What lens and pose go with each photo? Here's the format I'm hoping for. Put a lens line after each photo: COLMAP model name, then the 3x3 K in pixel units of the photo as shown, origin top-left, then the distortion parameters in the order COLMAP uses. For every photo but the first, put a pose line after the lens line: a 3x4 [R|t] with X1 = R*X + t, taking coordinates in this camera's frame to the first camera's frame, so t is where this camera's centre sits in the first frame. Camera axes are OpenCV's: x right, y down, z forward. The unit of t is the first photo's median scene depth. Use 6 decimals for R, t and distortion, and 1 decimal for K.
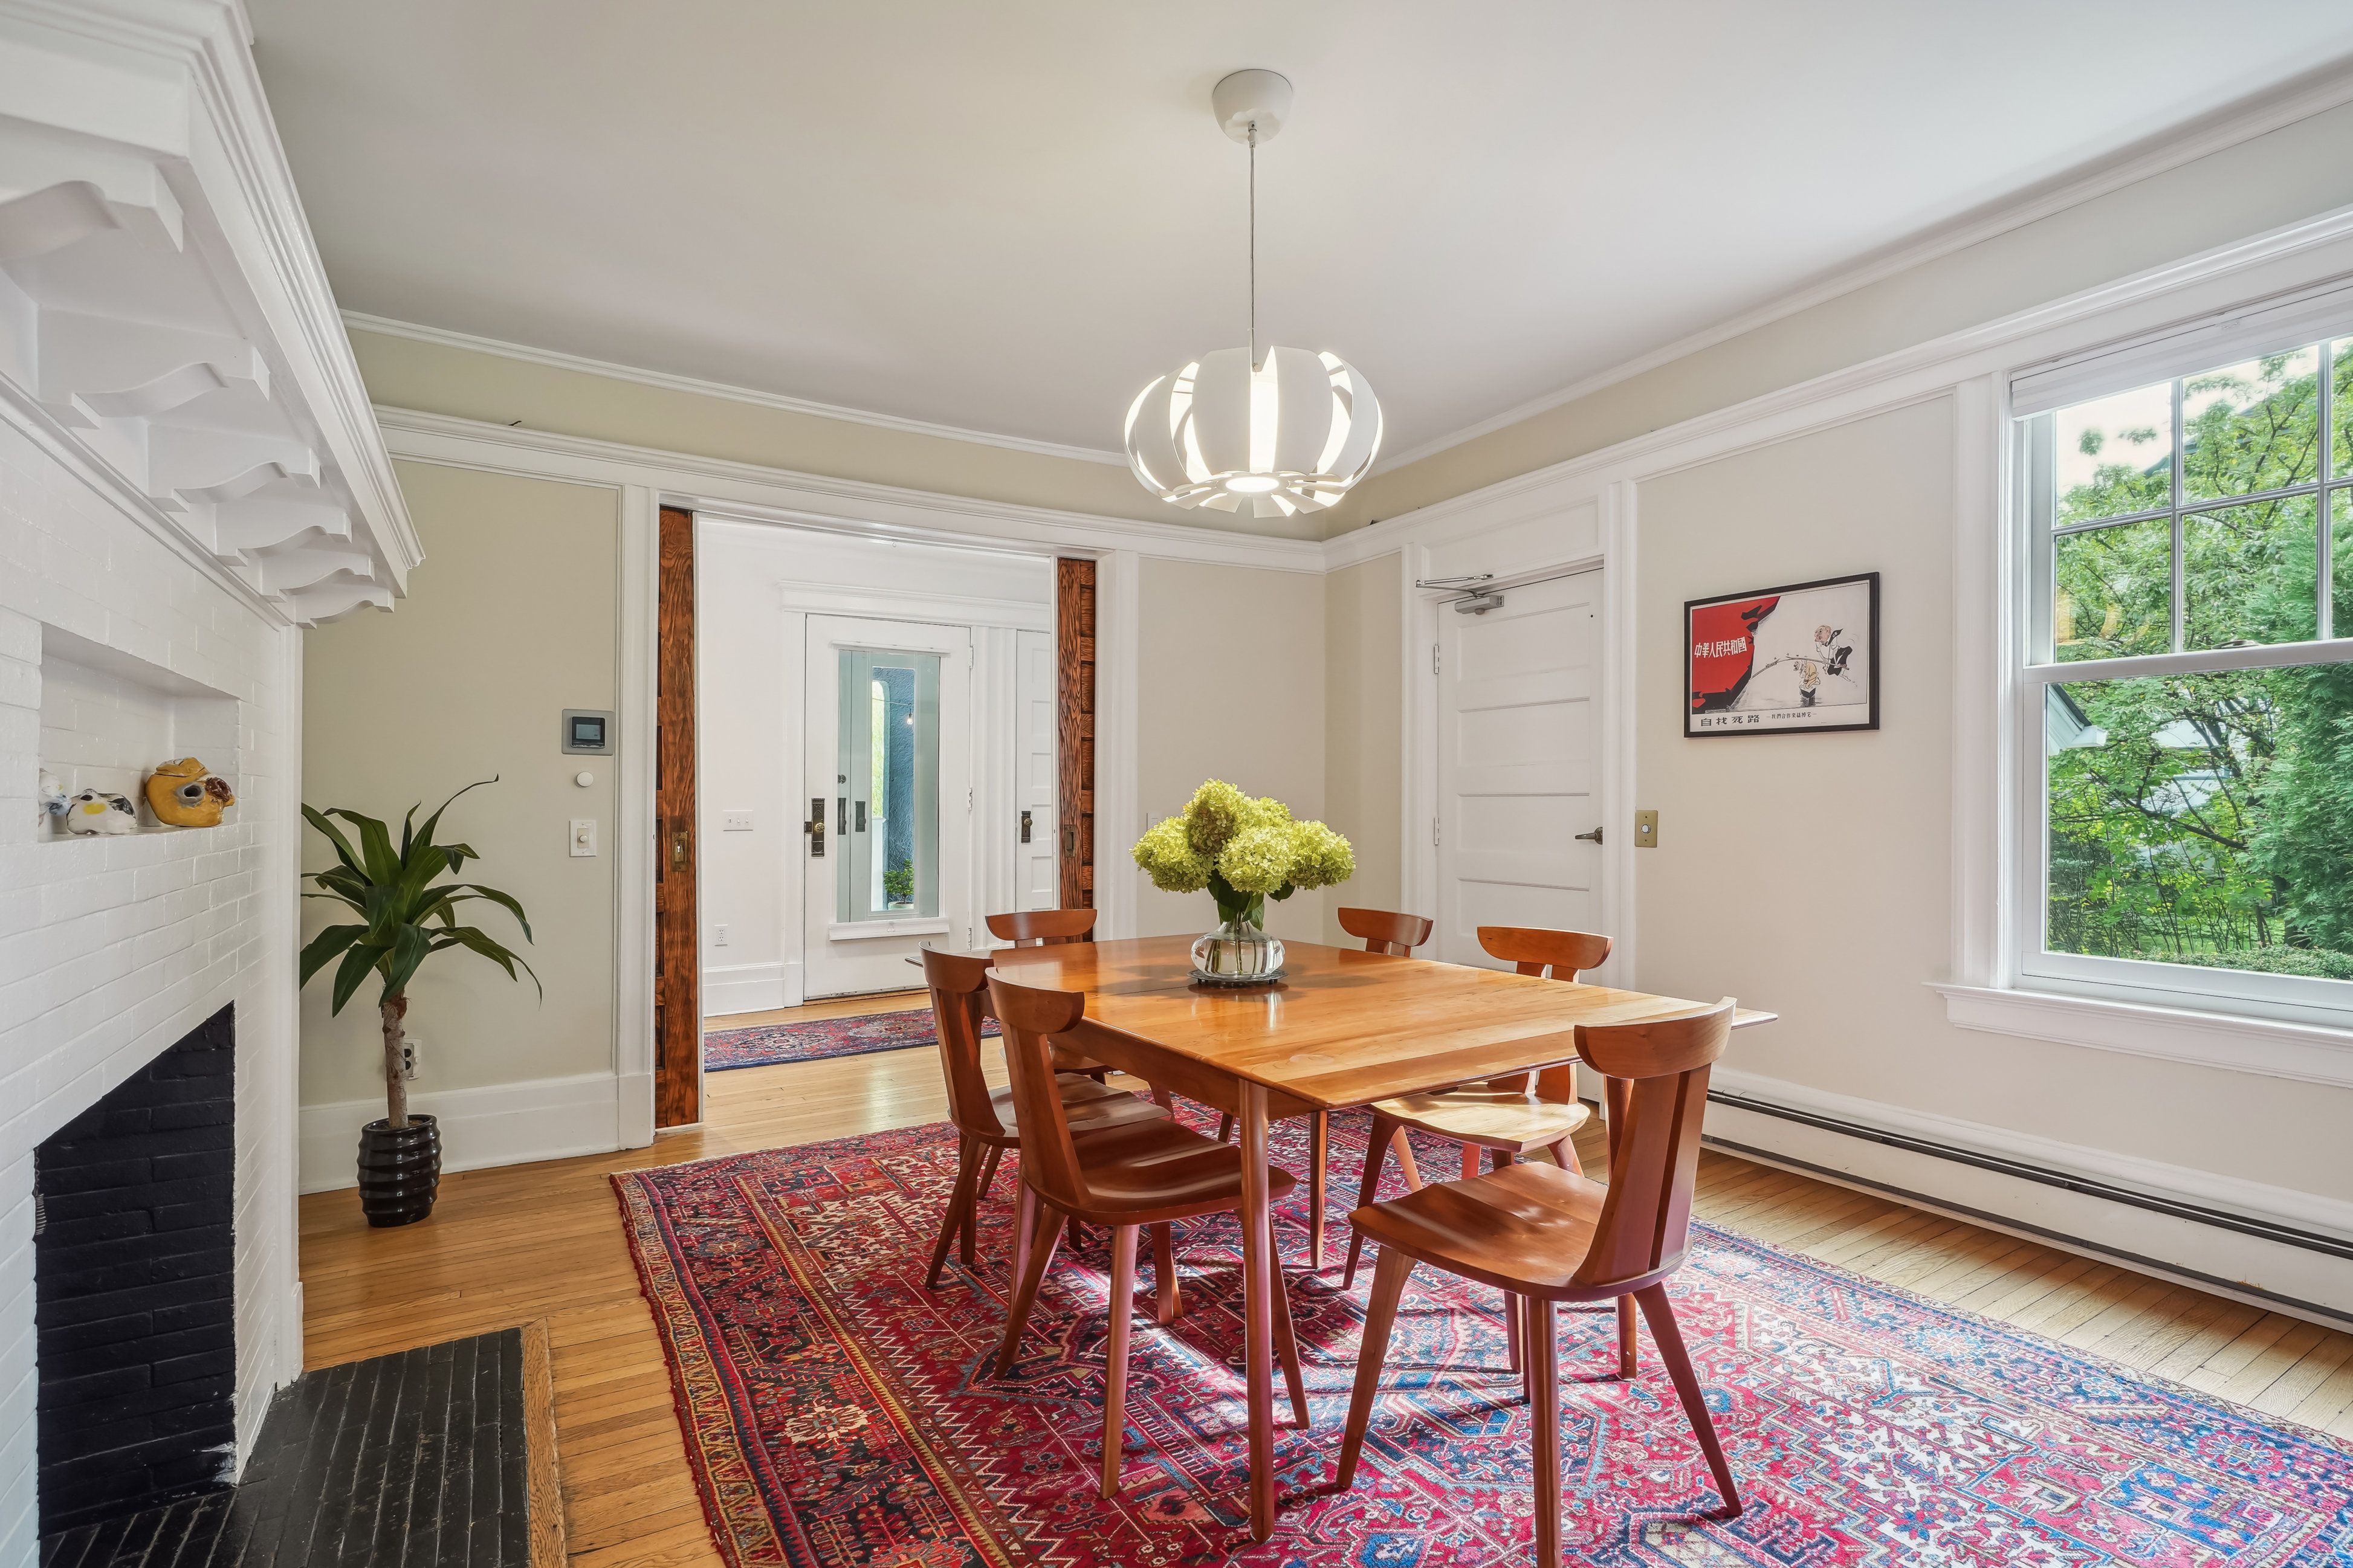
lens RADIAL K [[1078.3, 0, 1177.3], [0, 1078.3, 791.8], [0, 0, 1]] dist [-0.001735, 0.000153]
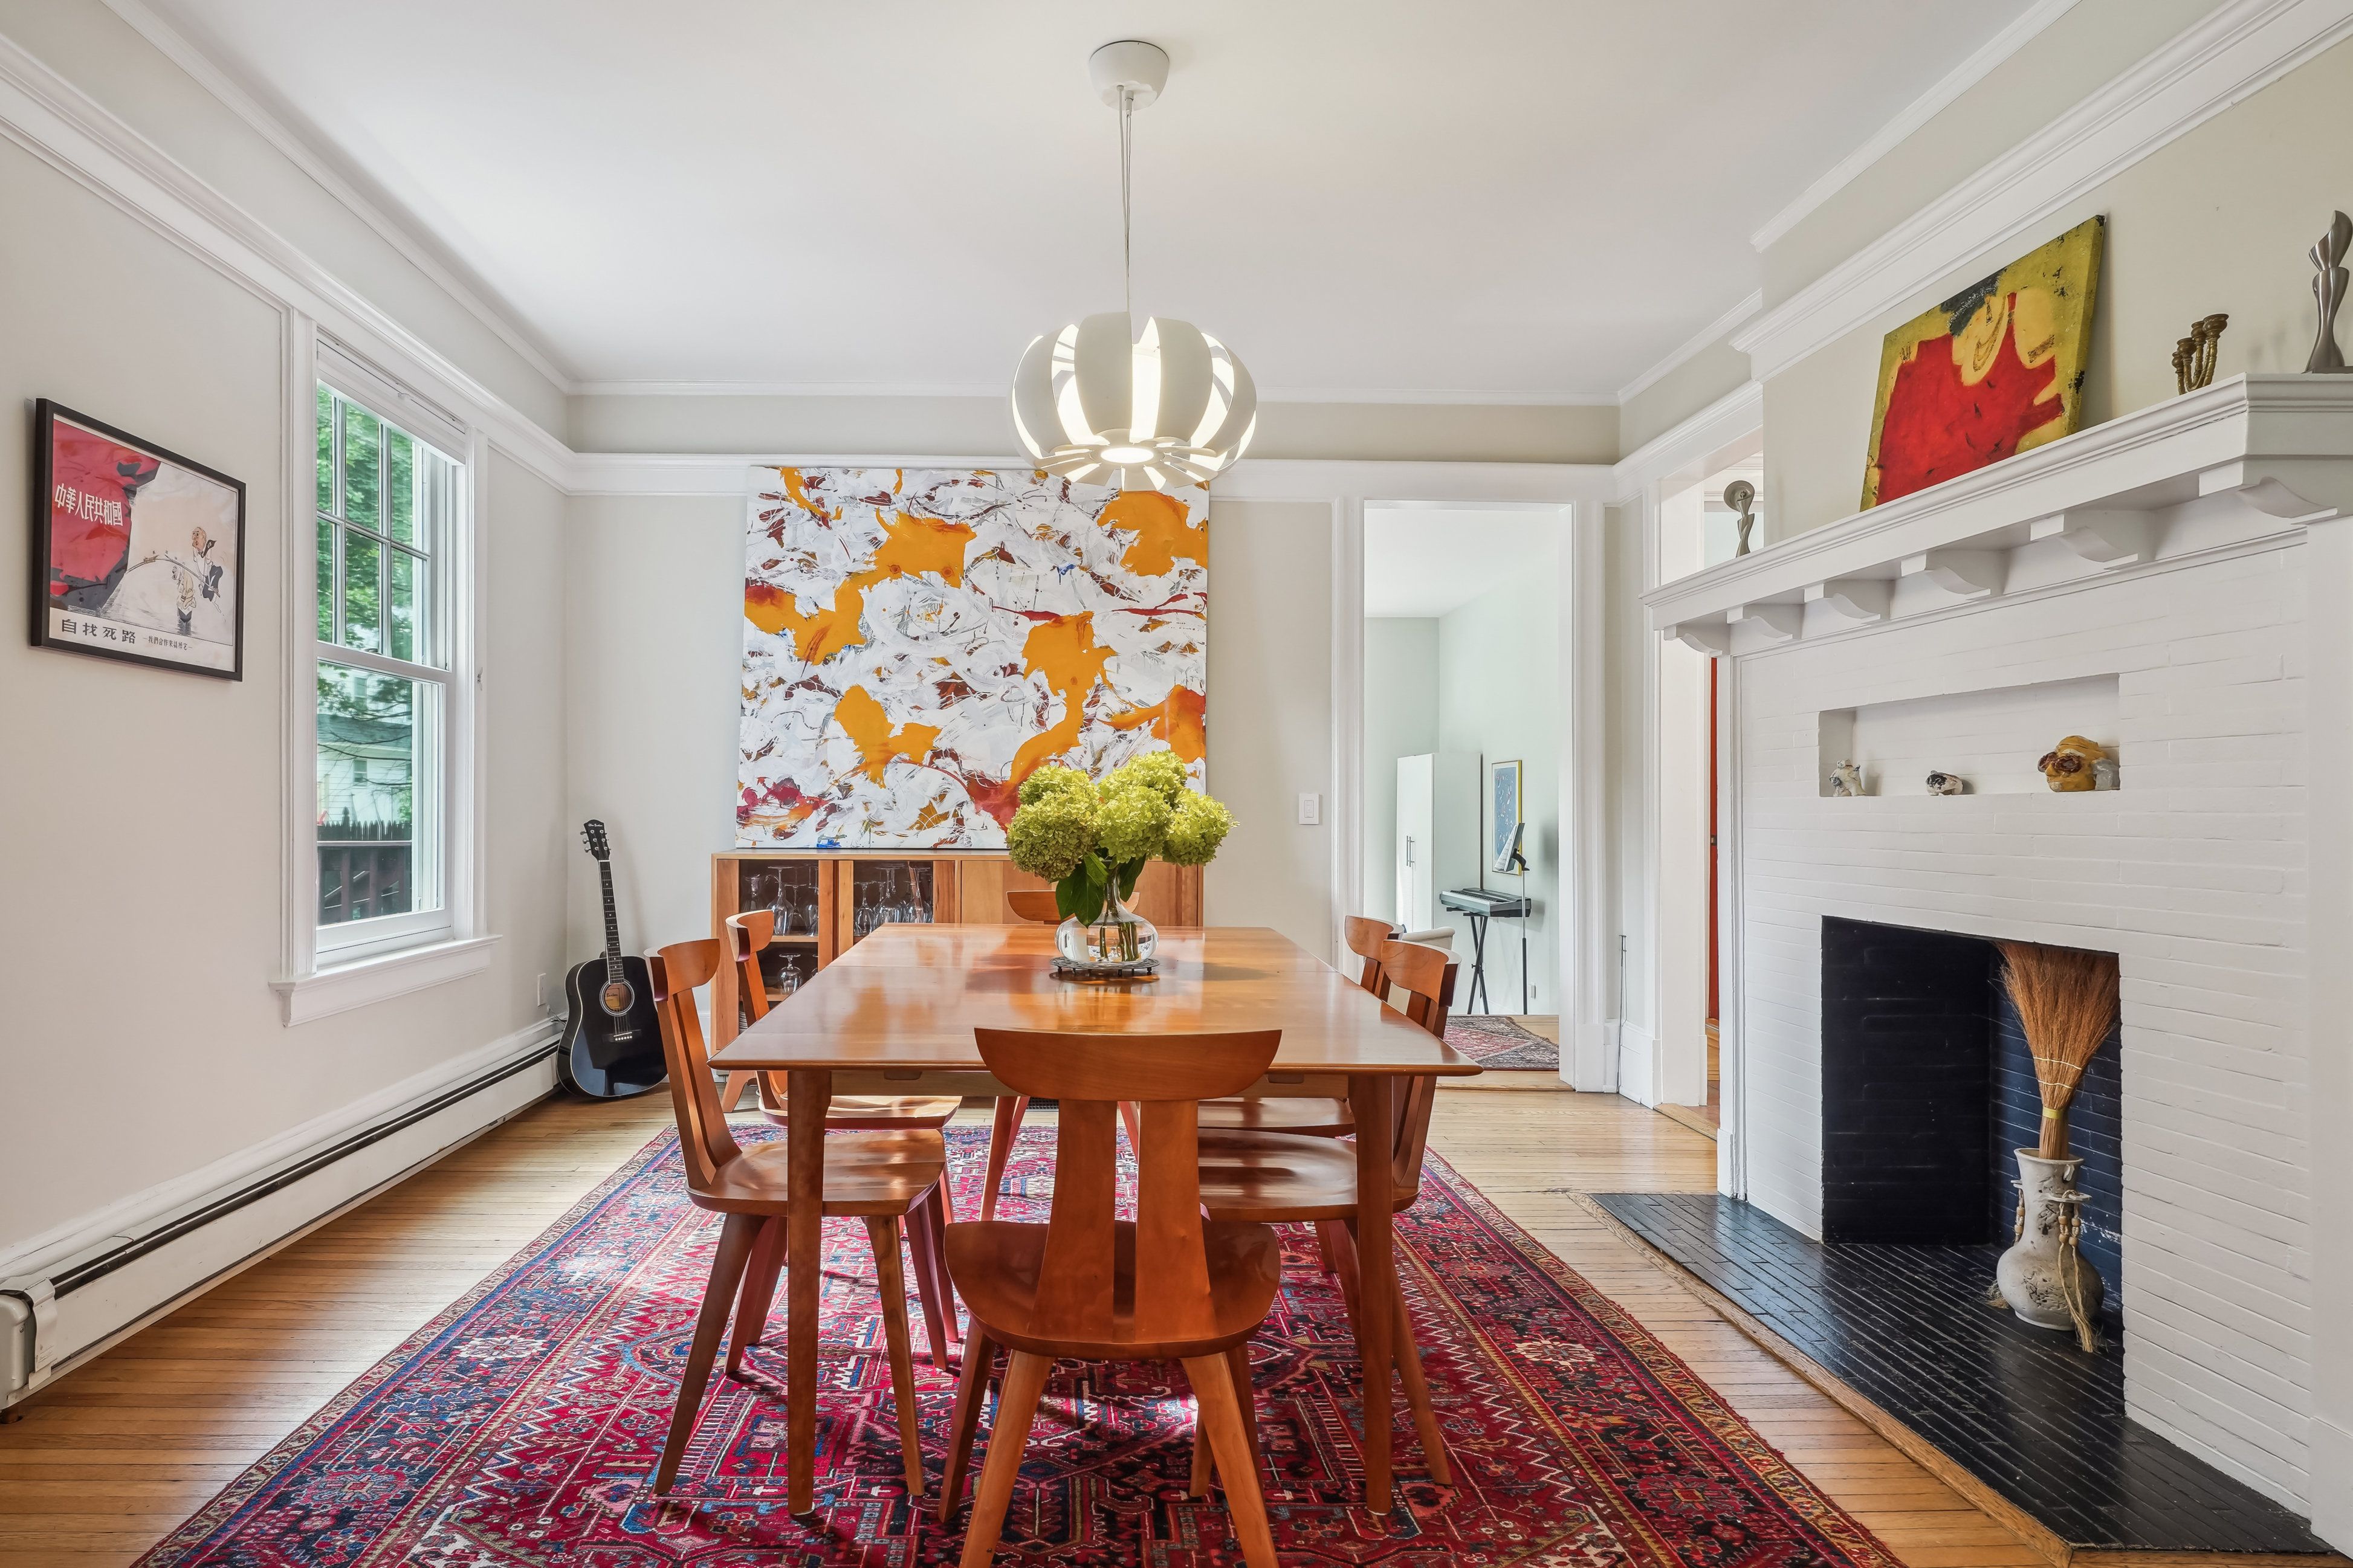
lens RADIAL K [[1316.3, 0, 1076.9], [0, 1316.3, 793.7], [0, 0, 1]] dist [0.016460, 0.000738]
pose [[-0.859096, 0.003434, 0.511803, -0.371700], [-0.008347, 0.999751, -0.020719, 0.039032], [-0.511747, -0.022071, -0.858853, 1.496297]]
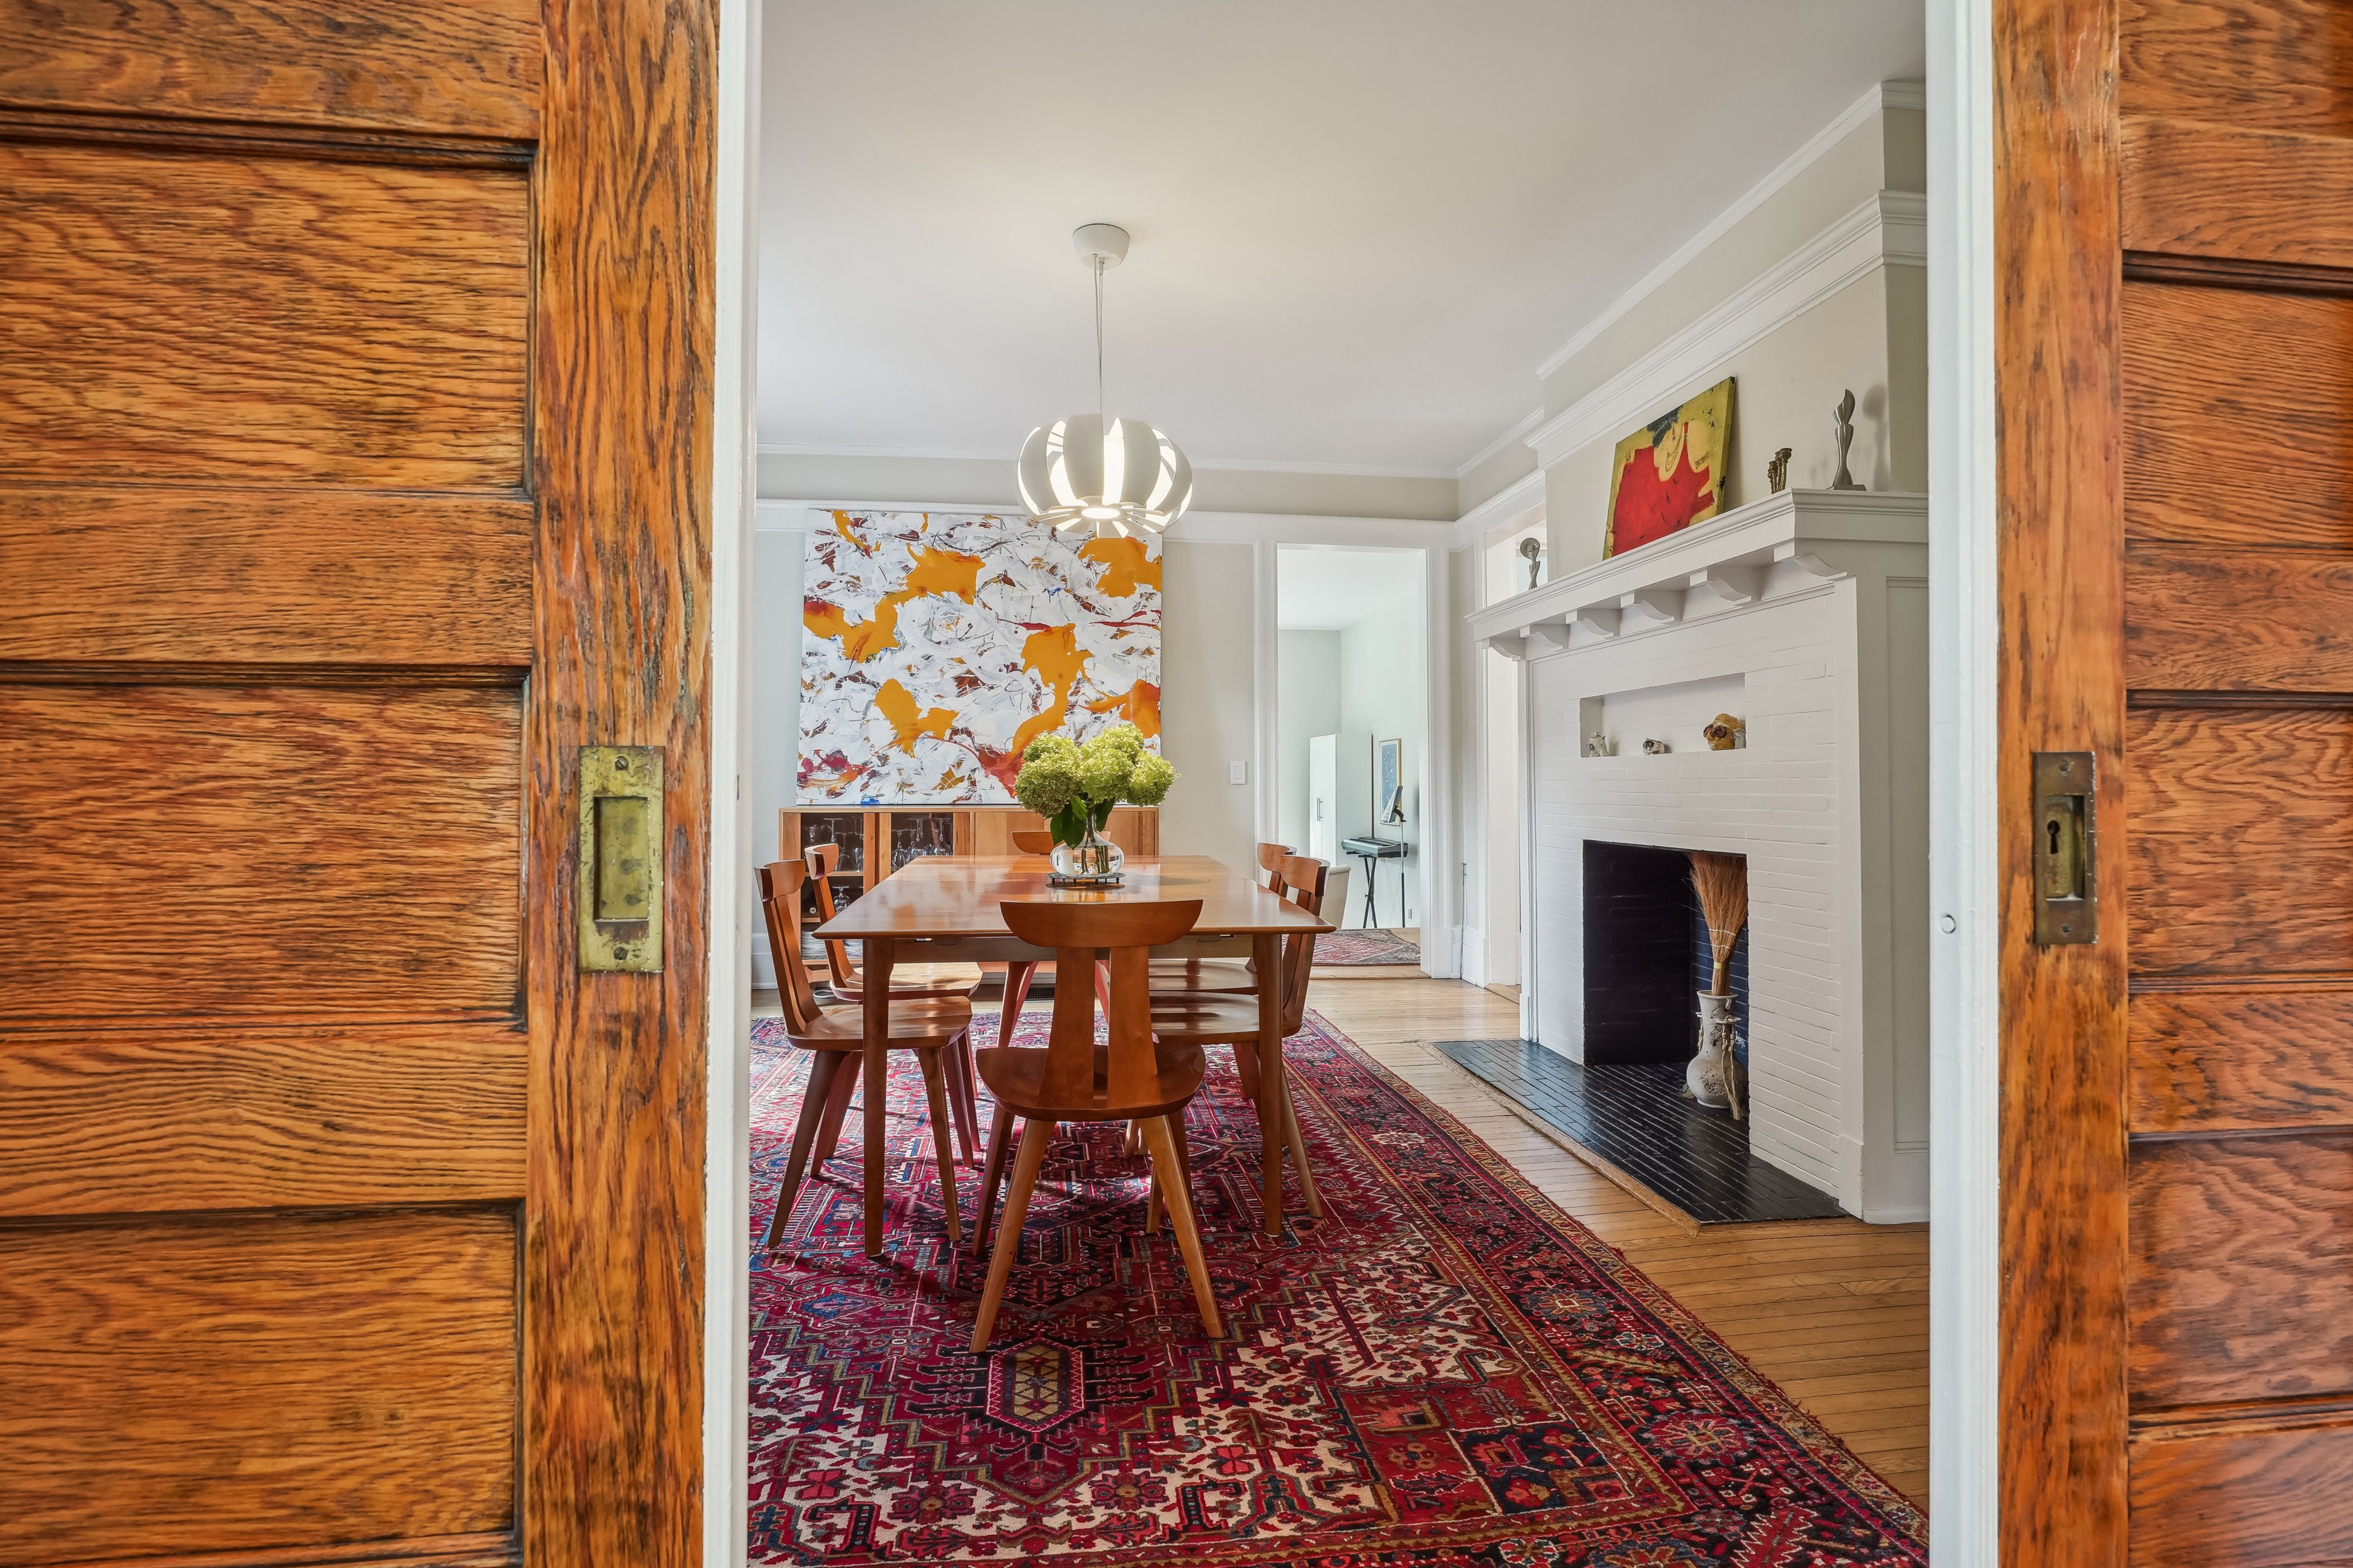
lens RADIAL K [[1076.5, 0, 1173.0], [0, 1076.5, 747.5], [0, 0, 1]] dist [-0.016492, -0.000010]
pose [[-0.907772, 0.016898, 0.419123, -0.431546], [-0.001374, 0.999063, -0.043255, 0.056880], [-0.419461, -0.039841, -0.906898, 1.605765]]
